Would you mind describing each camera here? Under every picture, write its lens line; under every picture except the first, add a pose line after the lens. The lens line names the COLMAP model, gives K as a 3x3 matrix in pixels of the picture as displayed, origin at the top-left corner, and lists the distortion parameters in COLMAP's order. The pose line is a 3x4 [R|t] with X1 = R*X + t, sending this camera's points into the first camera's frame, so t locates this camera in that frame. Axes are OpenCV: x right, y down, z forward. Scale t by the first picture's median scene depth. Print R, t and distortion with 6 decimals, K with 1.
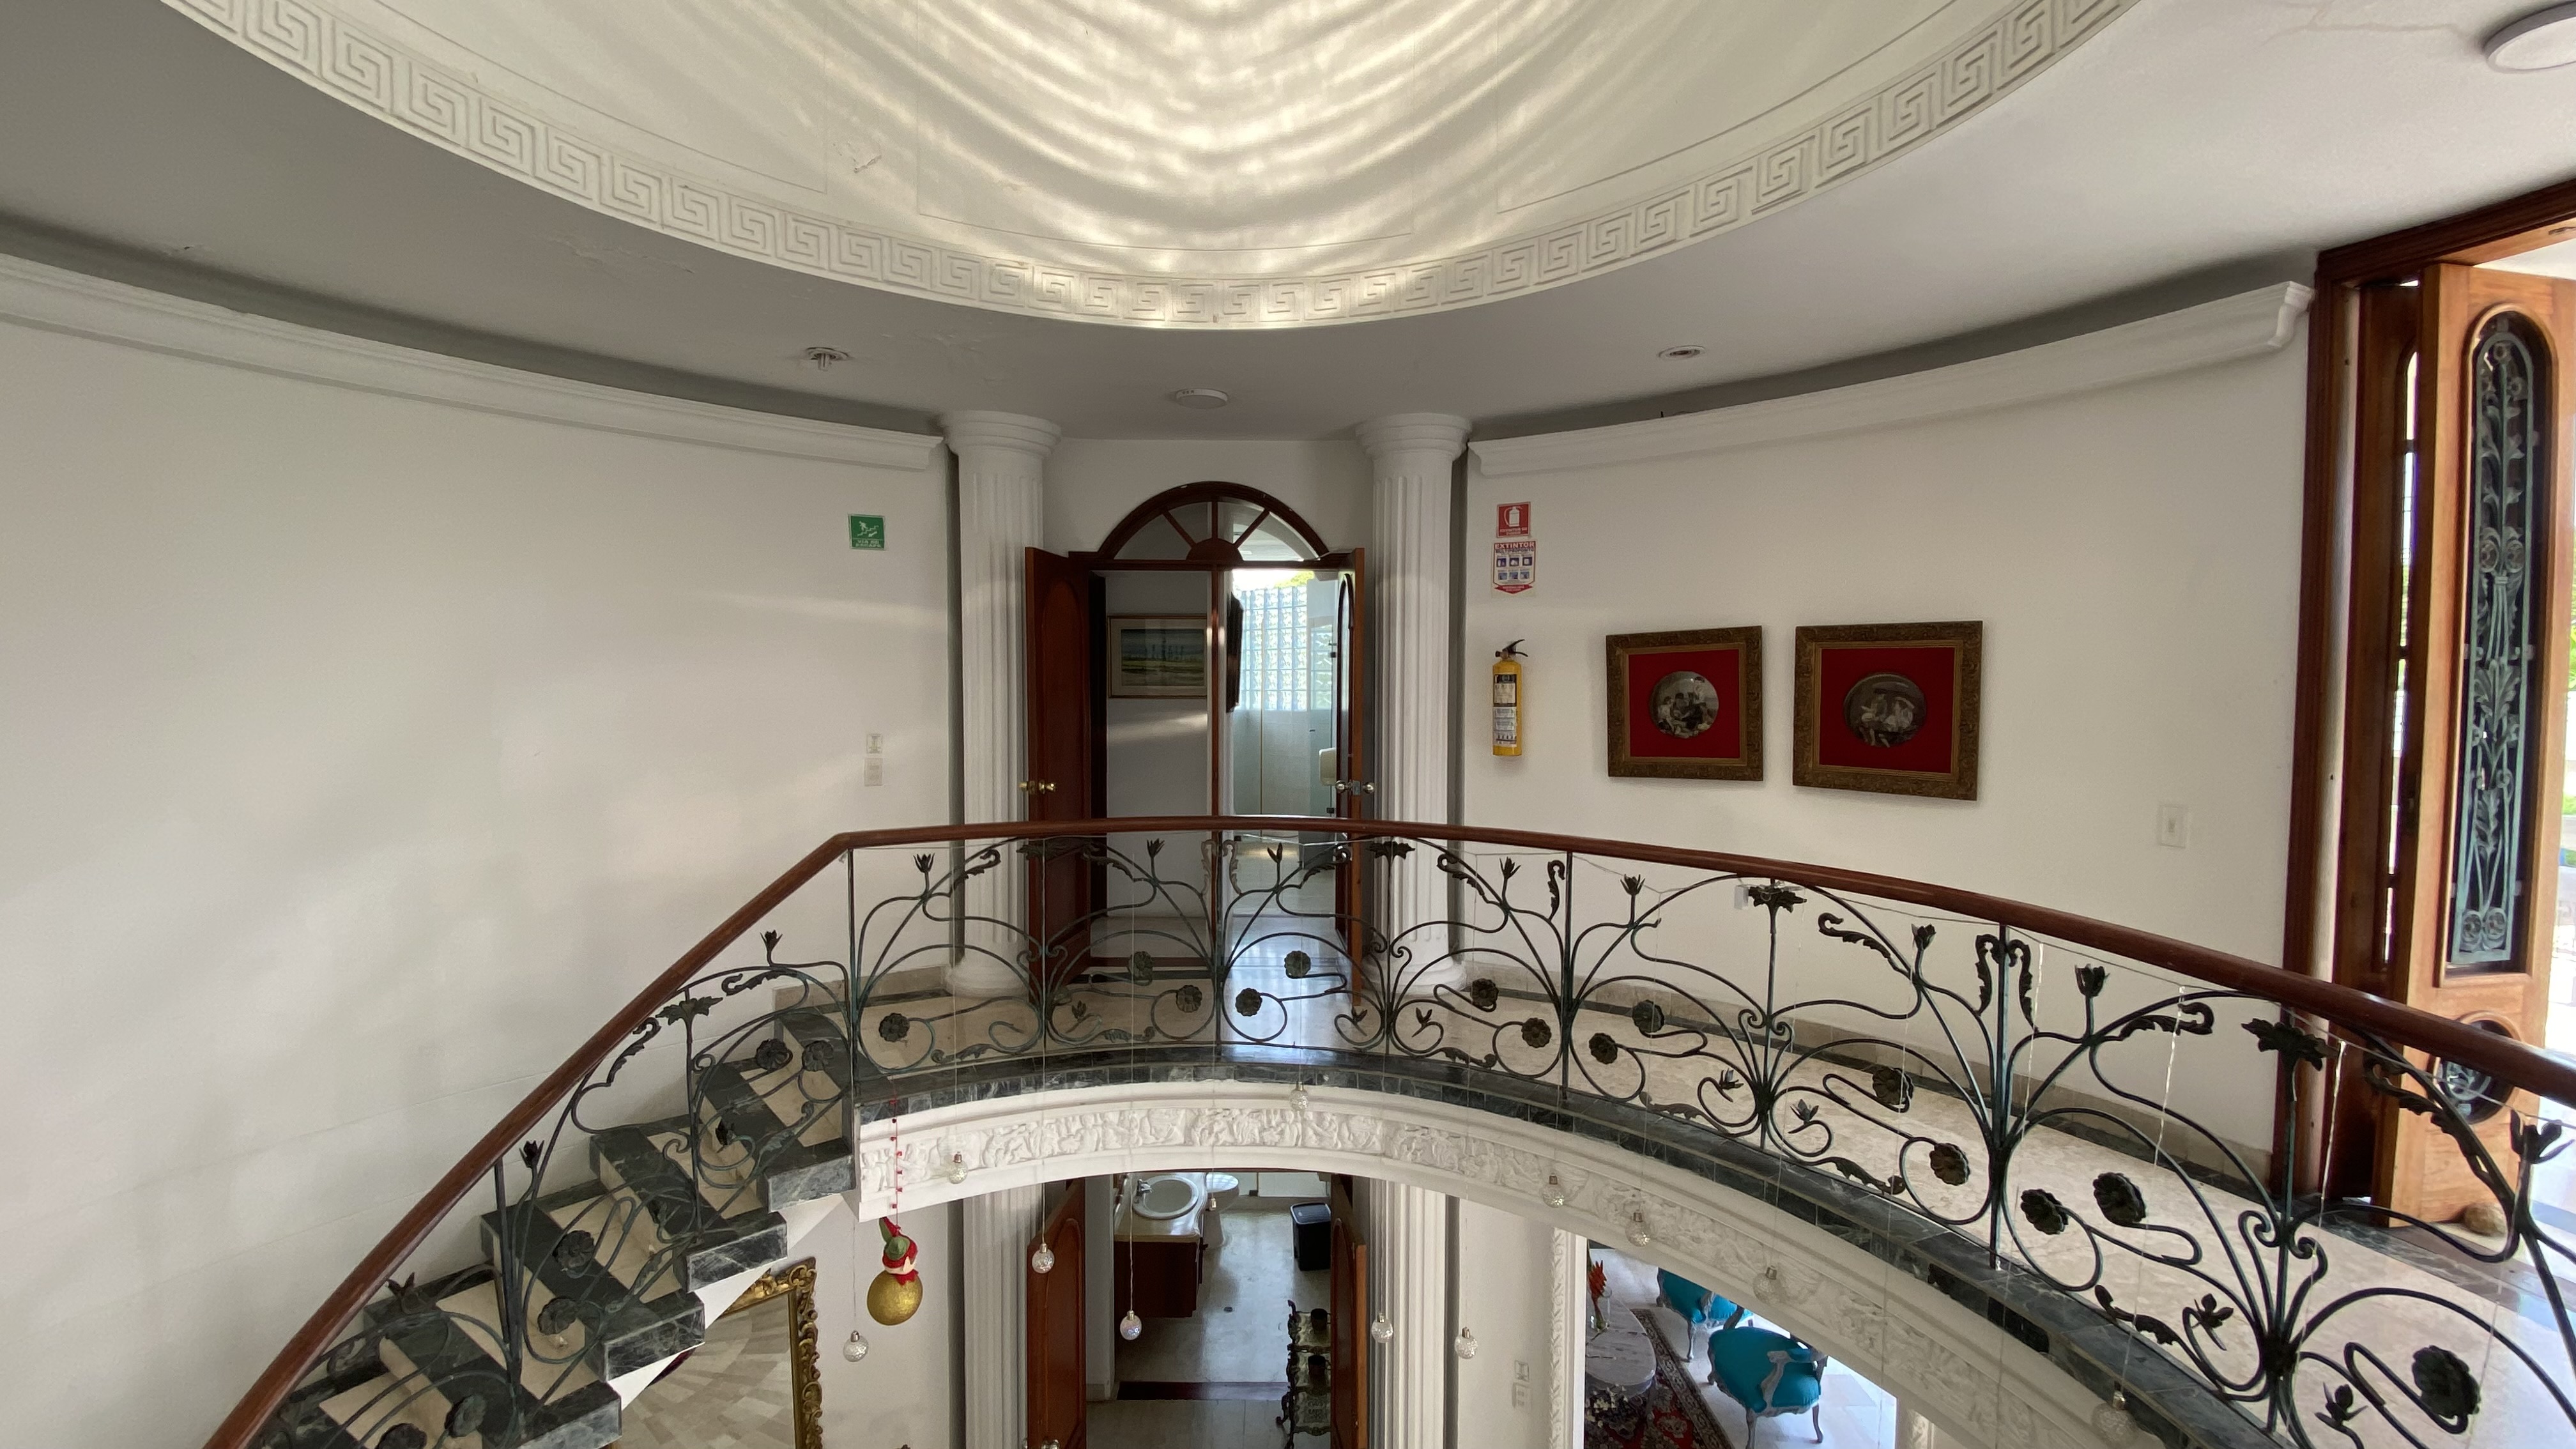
lens RADIAL K [[1045.5, 0, 1291.3], [0, 1045.5, 703.1], [0, 0, 1]] dist [0.007715, -0.011553]
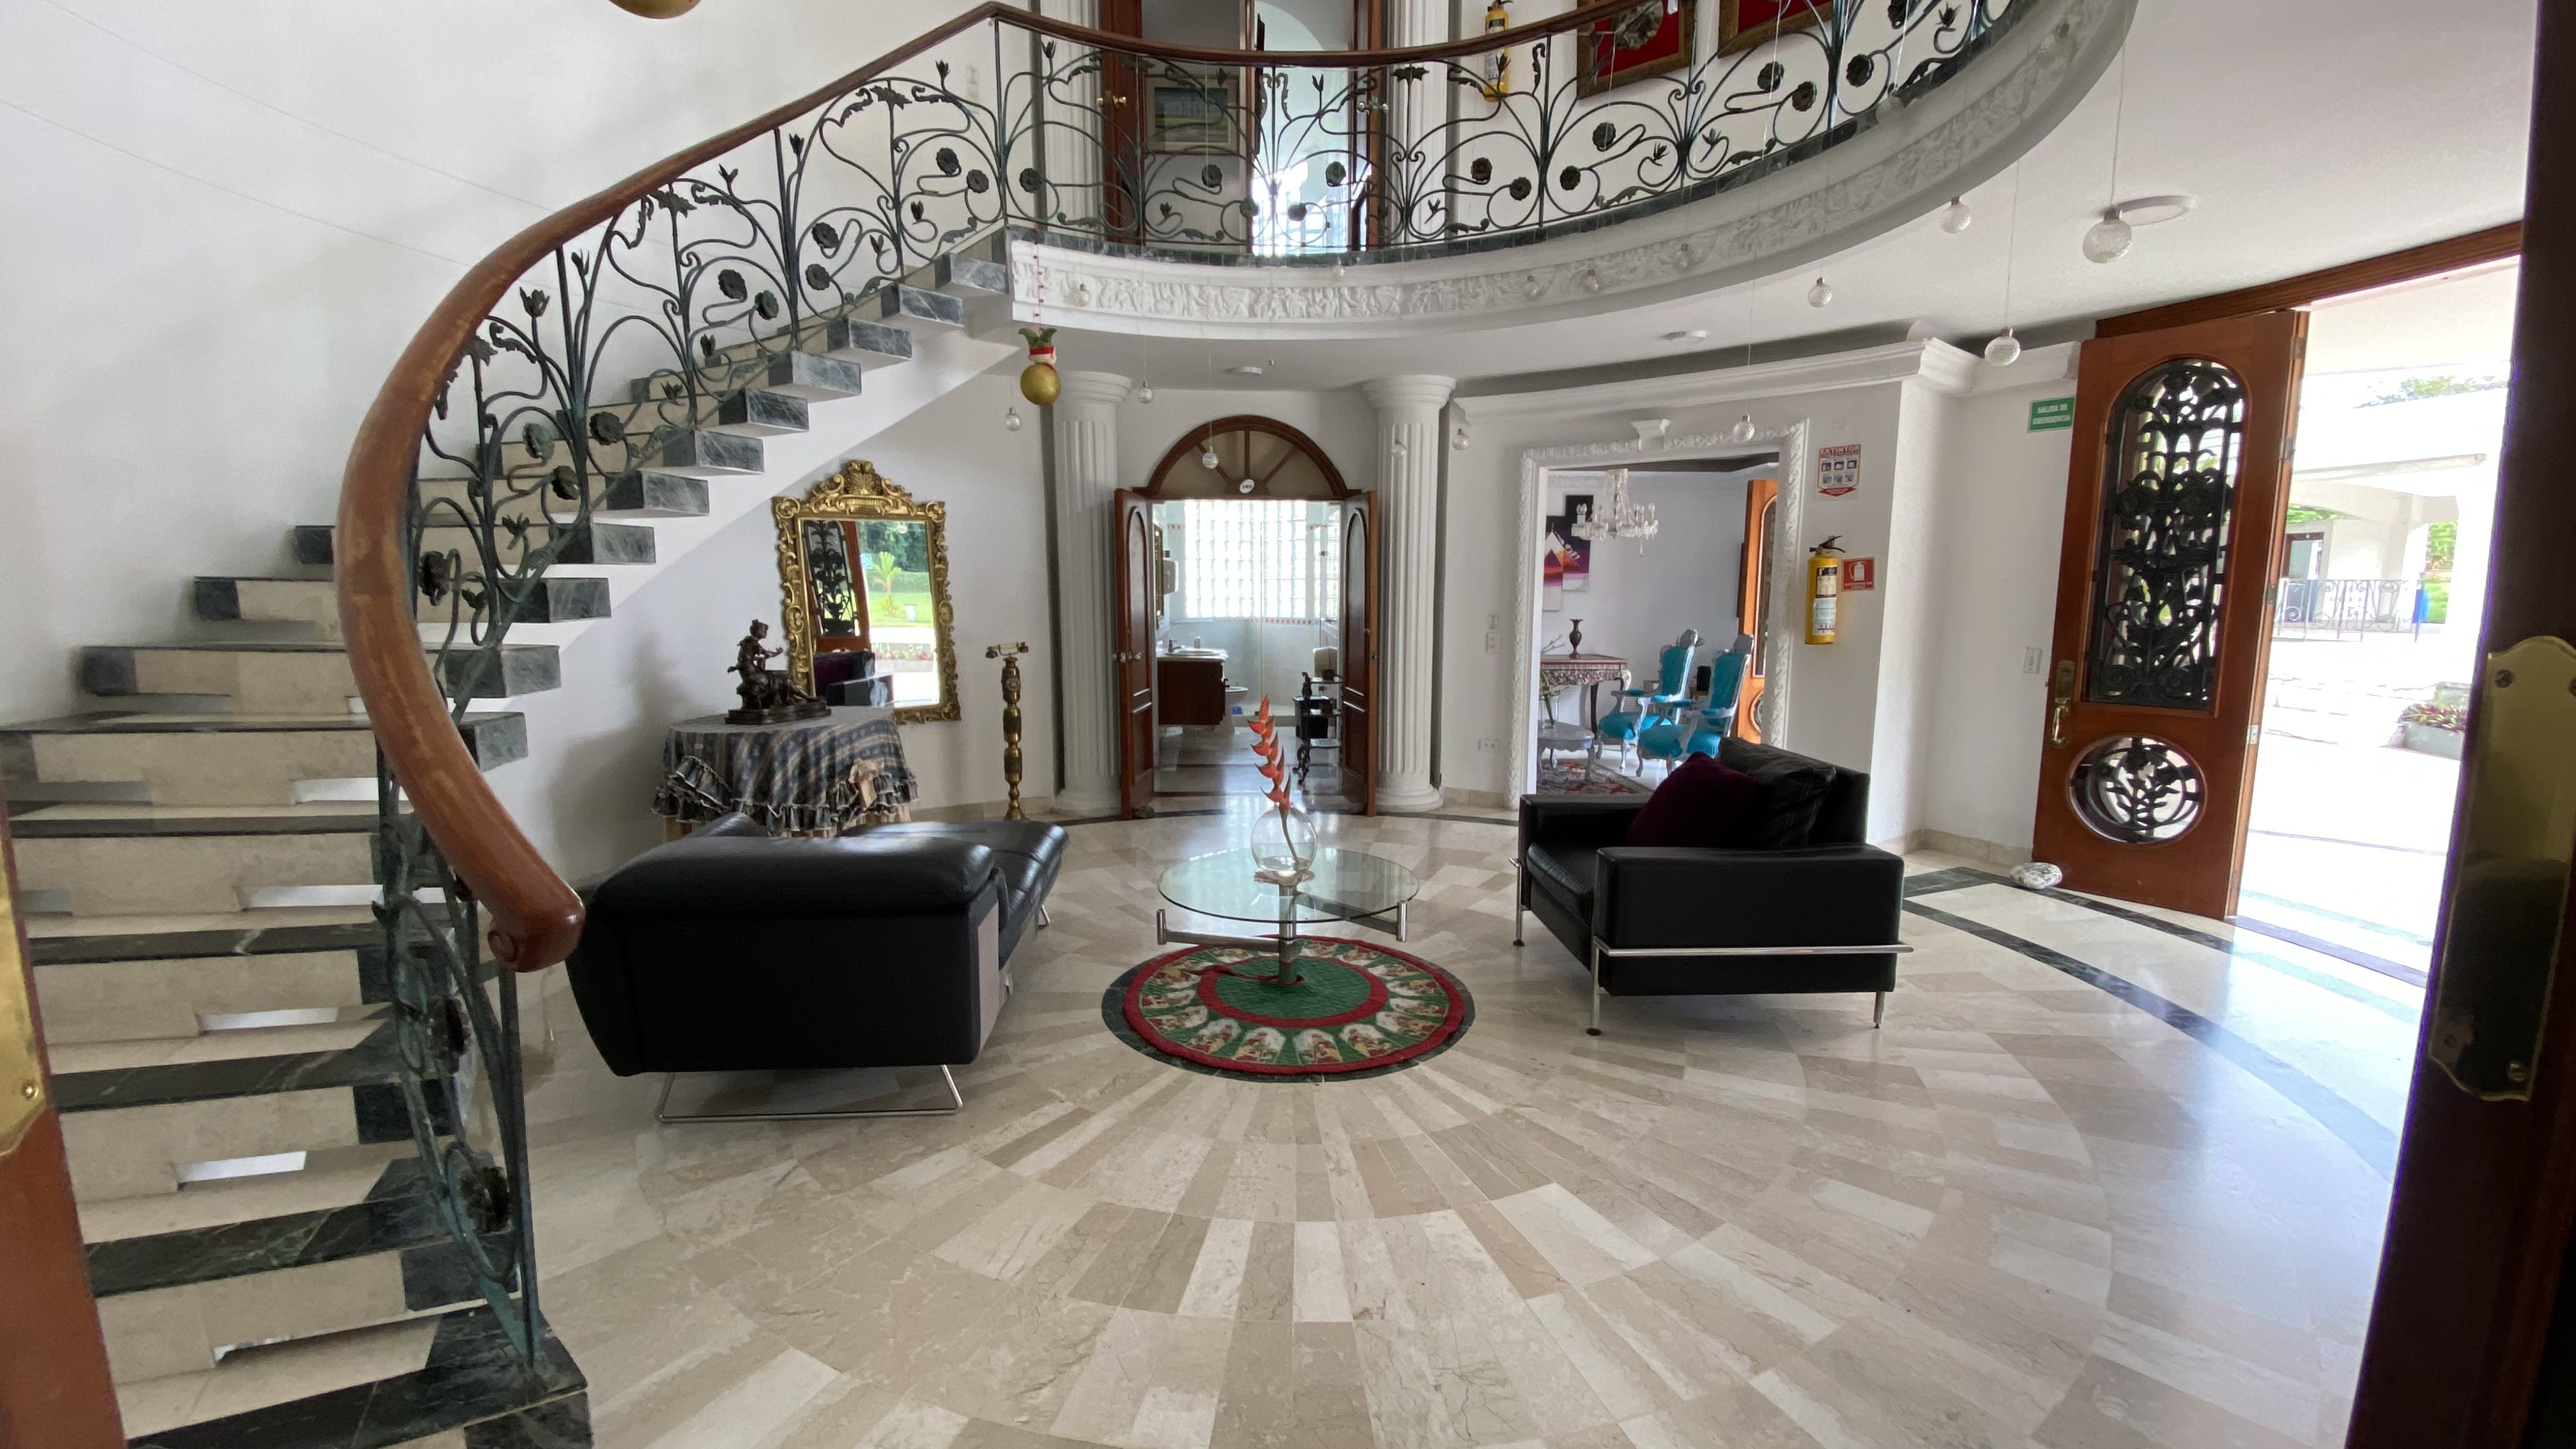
lens RADIAL K [[1045.5, 0, 1292.3], [0, 1045.5, 738.6], [0, 0, 1]] dist [0.007715, -0.011553]
pose [[0.998902, -0.005532, 0.046531, -0.119779], [0.000035, 0.993095, 0.117310, 0.845350], [-0.046859, -0.117180, 0.992005, -0.387122]]
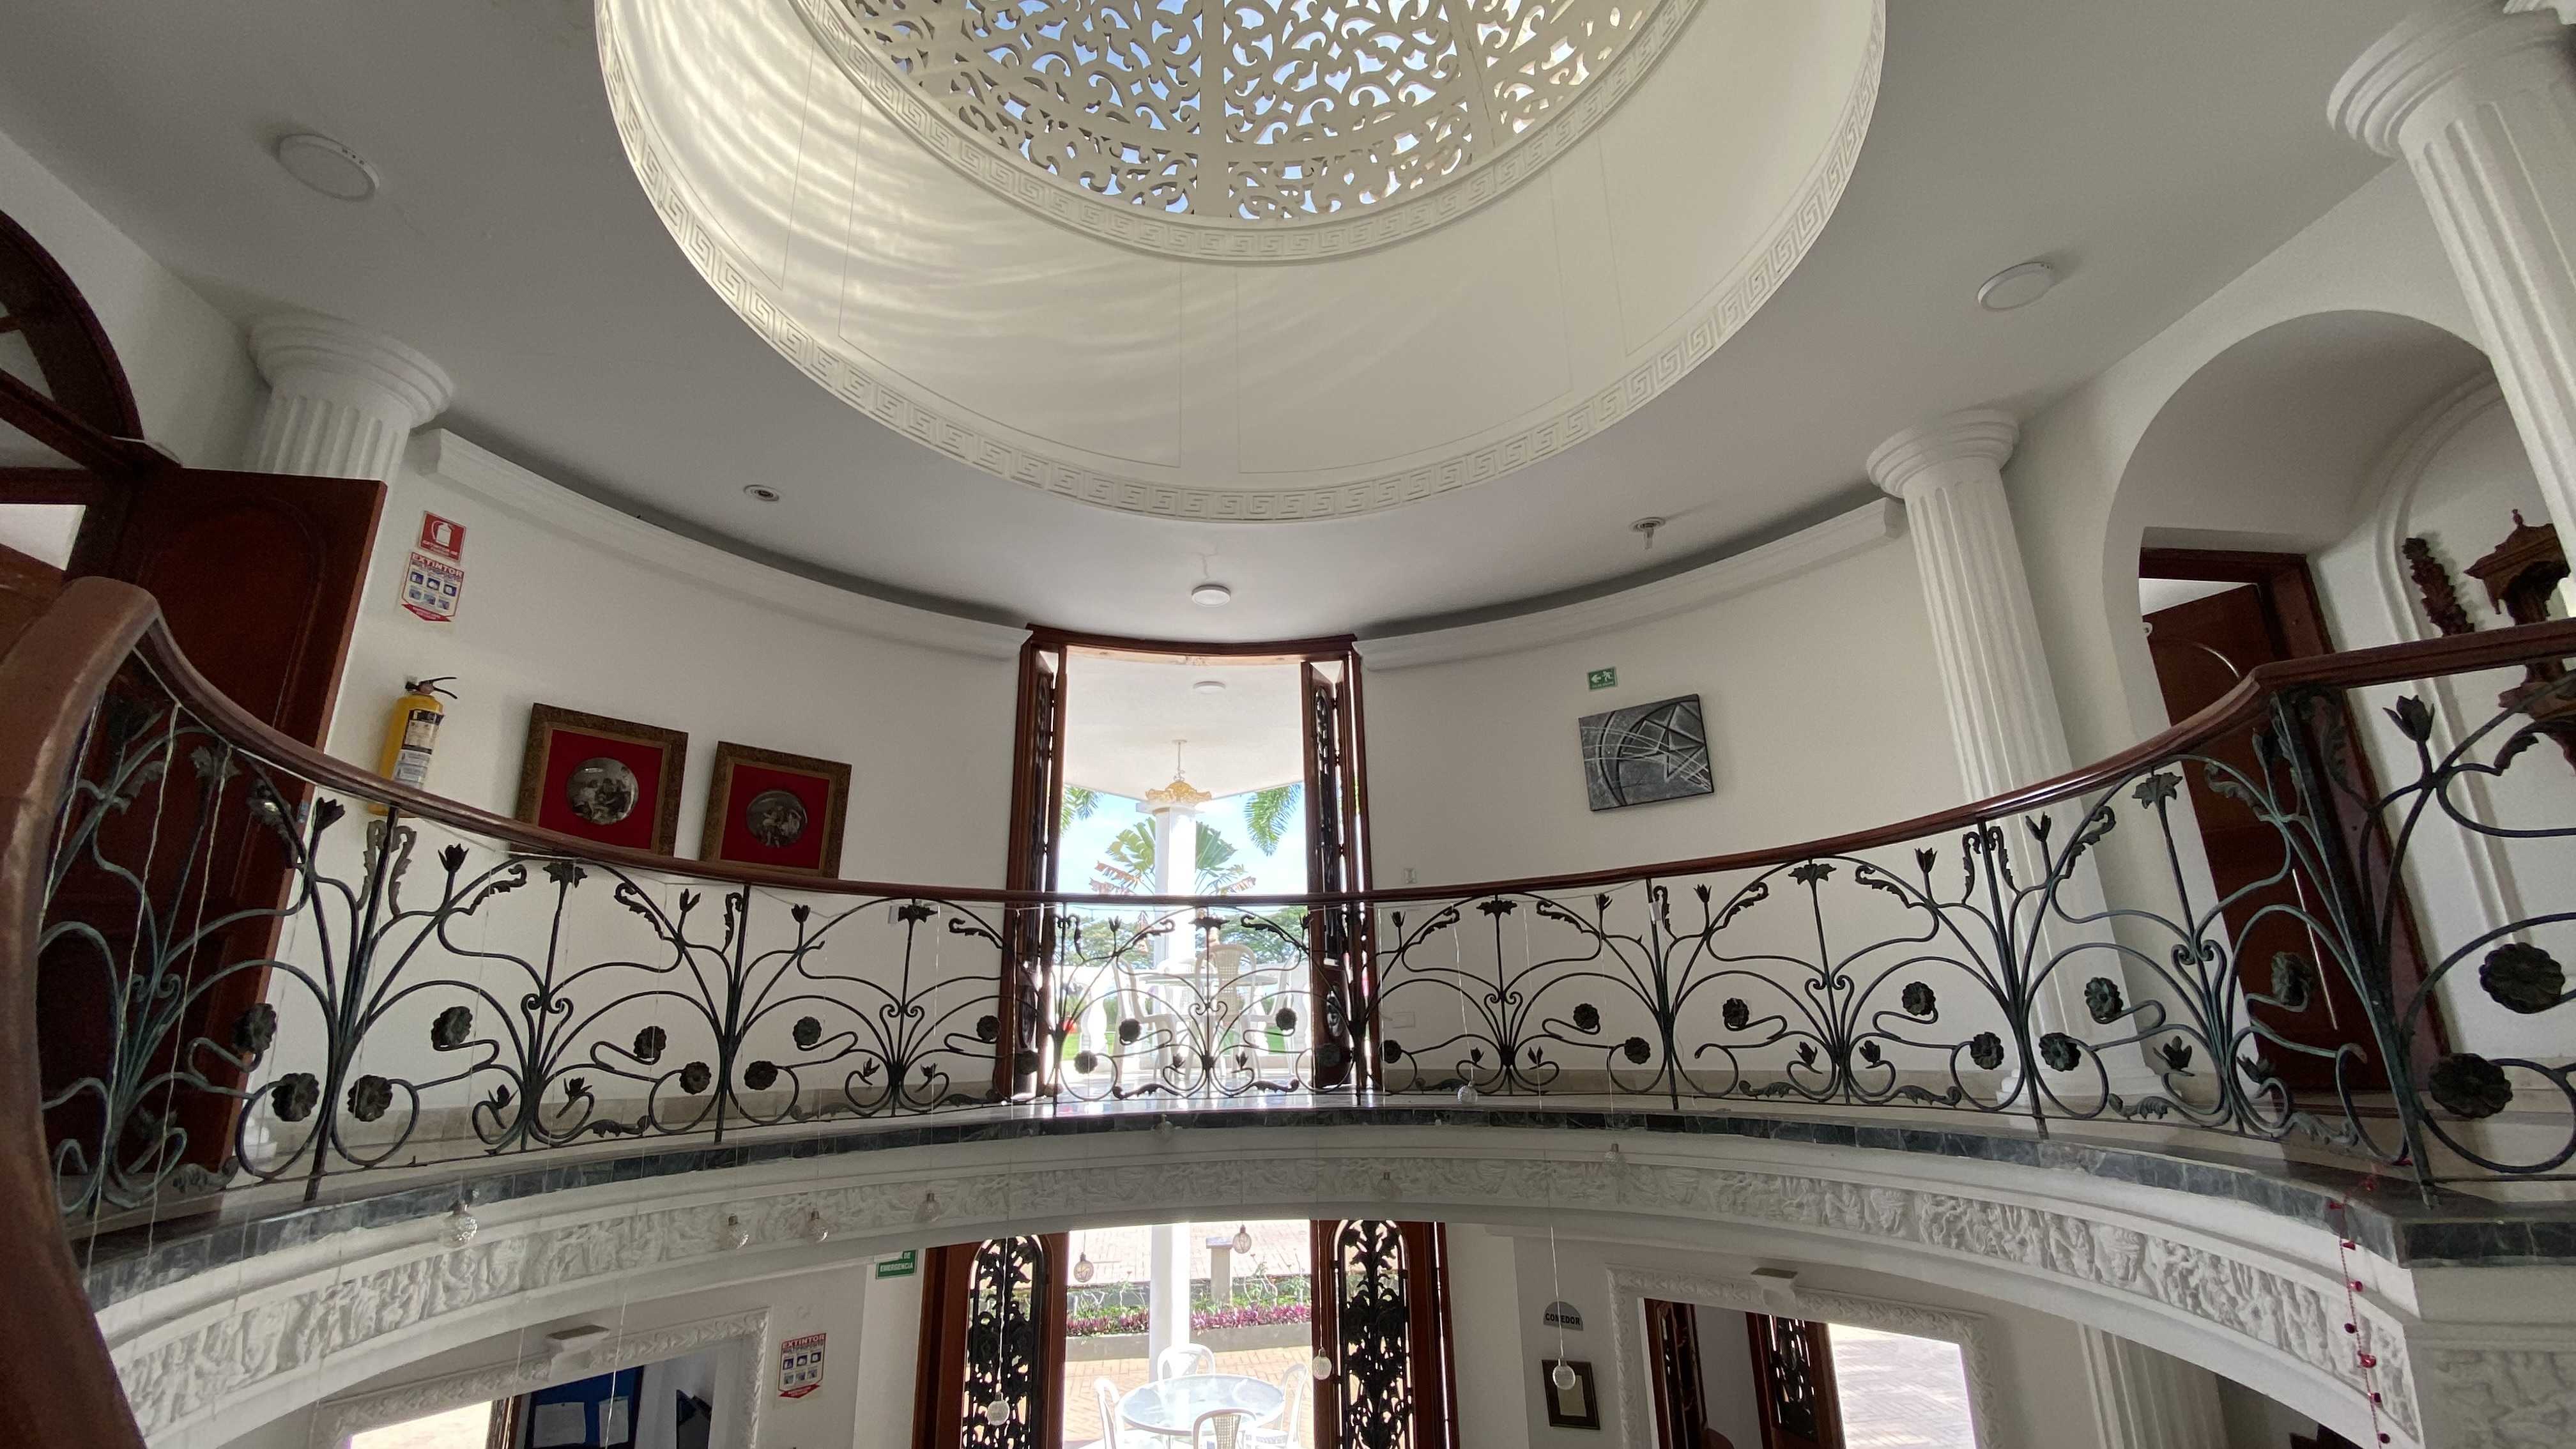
lens RADIAL K [[1045.5, 0, 1283.2], [0, 1045.5, 719.8], [0, 0, 1]] dist [0.007715, -0.011553]
pose [[-0.145752, 0.282440, 0.948148, -0.815189], [0.045081, 0.959283, -0.278827, 0.290221], [-0.988294, 0.002104, -0.152550, 0.614645]]
